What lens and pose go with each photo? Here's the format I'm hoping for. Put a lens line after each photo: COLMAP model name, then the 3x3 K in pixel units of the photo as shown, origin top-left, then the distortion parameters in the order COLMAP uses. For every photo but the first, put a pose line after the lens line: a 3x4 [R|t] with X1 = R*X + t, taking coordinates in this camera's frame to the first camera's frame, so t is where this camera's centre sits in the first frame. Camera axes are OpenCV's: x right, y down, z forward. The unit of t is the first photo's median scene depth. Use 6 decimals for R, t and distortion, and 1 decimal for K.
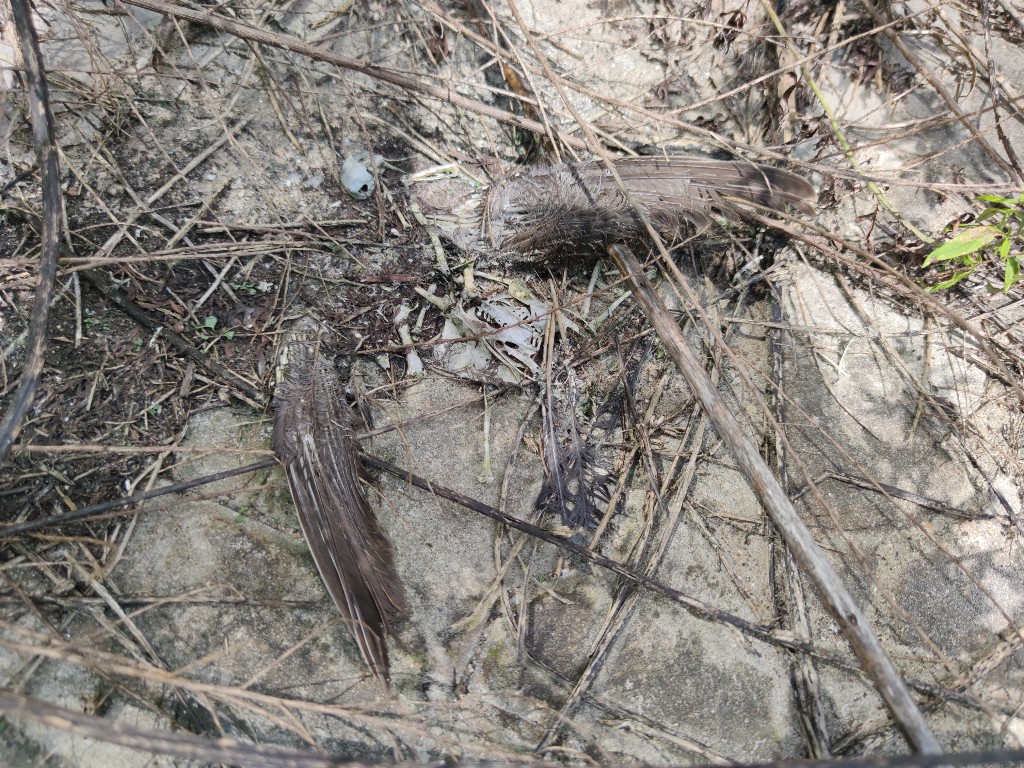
lens RADIAL K [[713.0, 0, 512.0], [0, 713.0, 384.0], [0, 0, 1]] dist [0.053608, -0.050573]
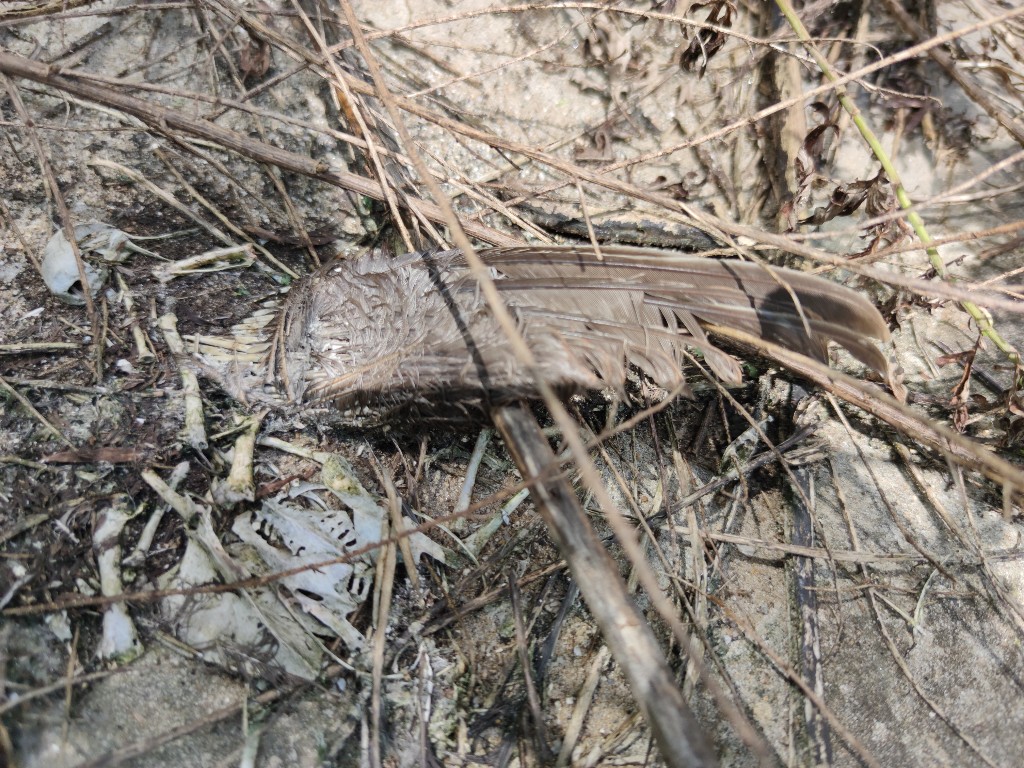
lens RADIAL K [[717.3, 0, 512.0], [0, 717.3, 384.0], [0, 0, 1]] dist [0.000631, -0.002604]
pose [[0.999032, 0.005952, 0.043588, 0.116864], [-0.002753, 0.997323, -0.073077, -0.160970], [-0.043906, 0.072886, 0.996373, 0.438713]]
